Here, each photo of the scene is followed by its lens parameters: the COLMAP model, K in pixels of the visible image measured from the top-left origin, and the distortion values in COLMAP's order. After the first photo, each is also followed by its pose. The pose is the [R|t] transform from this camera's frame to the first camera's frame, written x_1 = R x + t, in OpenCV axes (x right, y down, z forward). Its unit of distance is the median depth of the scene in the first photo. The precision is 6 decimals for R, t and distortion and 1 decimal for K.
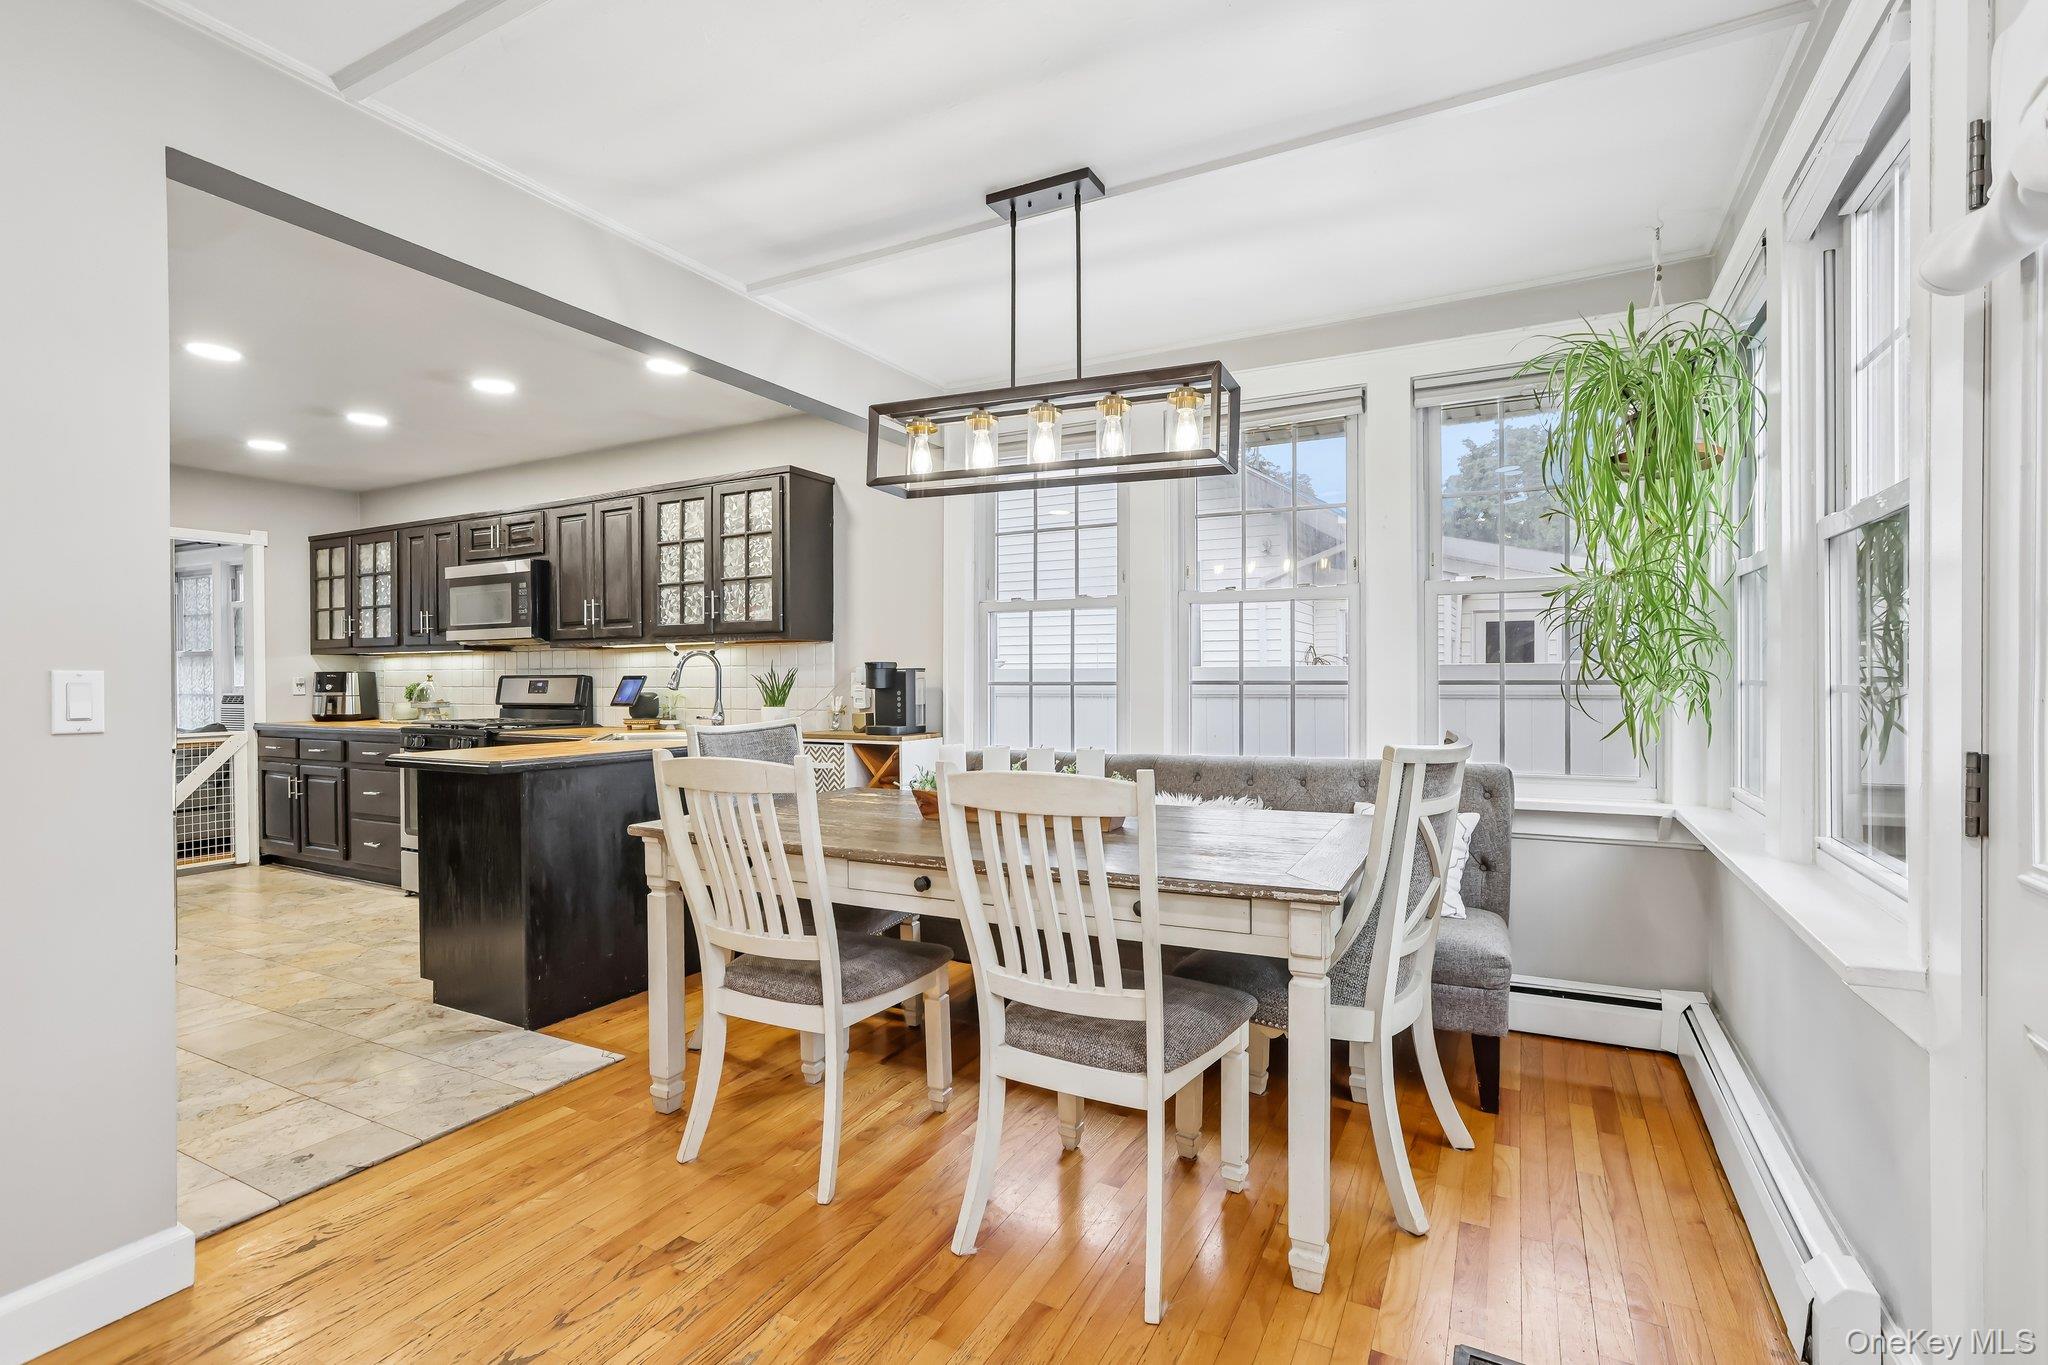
lens RADIAL K [[924.8, 0, 1021.8], [0, 924.8, 683.8], [0, 0, 1]] dist [-0.013262, 0.005497]
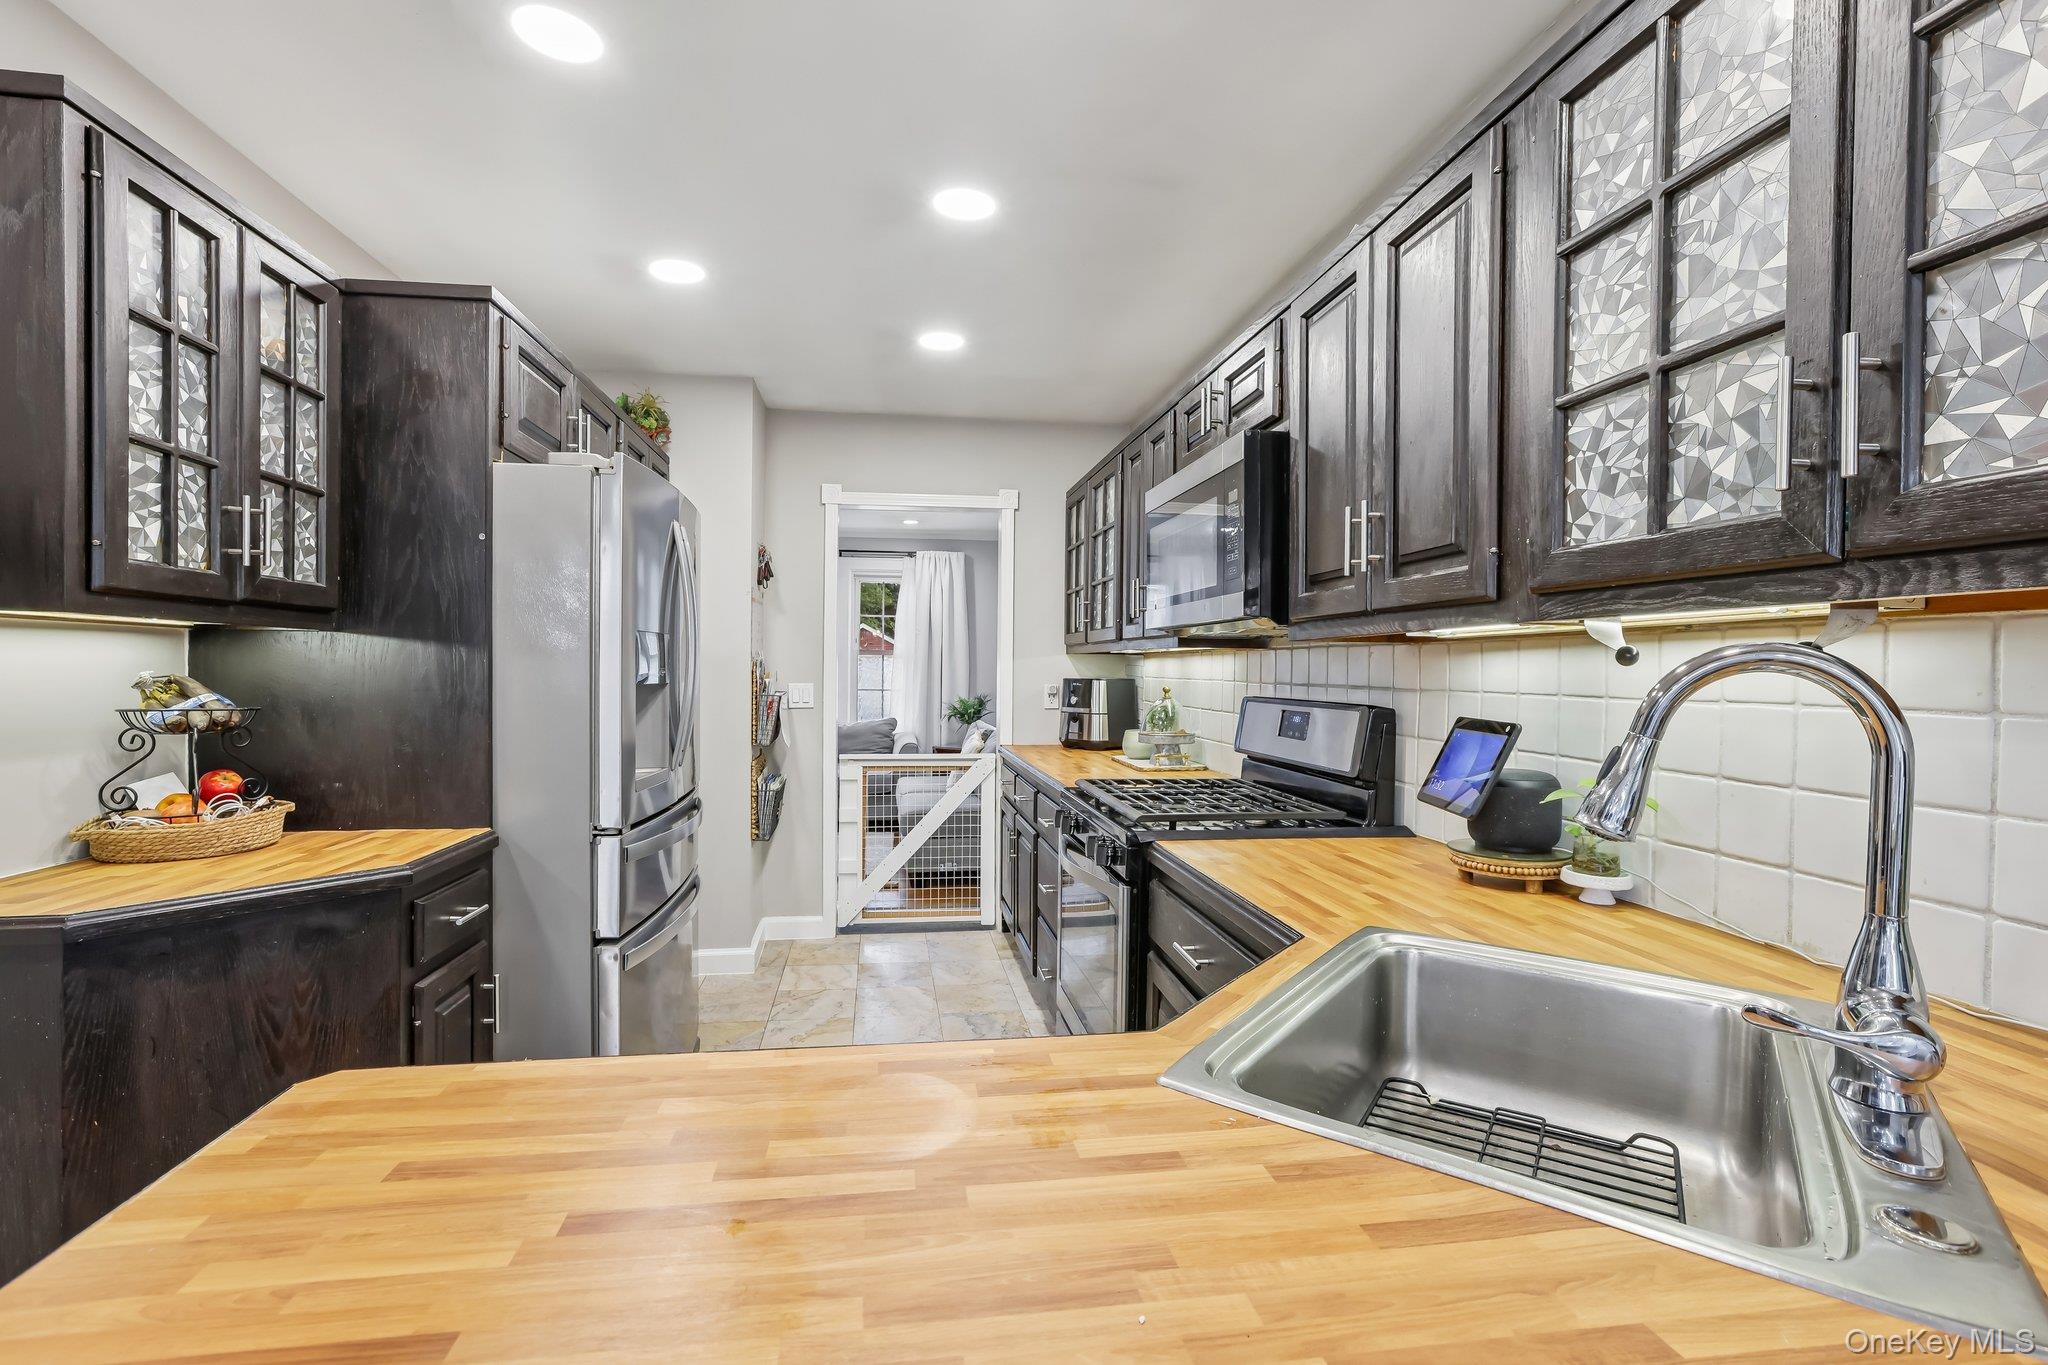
lens RADIAL K [[924.8, 0, 1015.1], [0, 924.8, 686.8], [0, 0, 1]] dist [-0.013262, 0.005497]
pose [[0.586384, 0.029162, -0.809508, -0.248298], [-0.023132, 0.999547, 0.019252, -0.023625], [0.809703, 0.007437, 0.586793, 0.662810]]
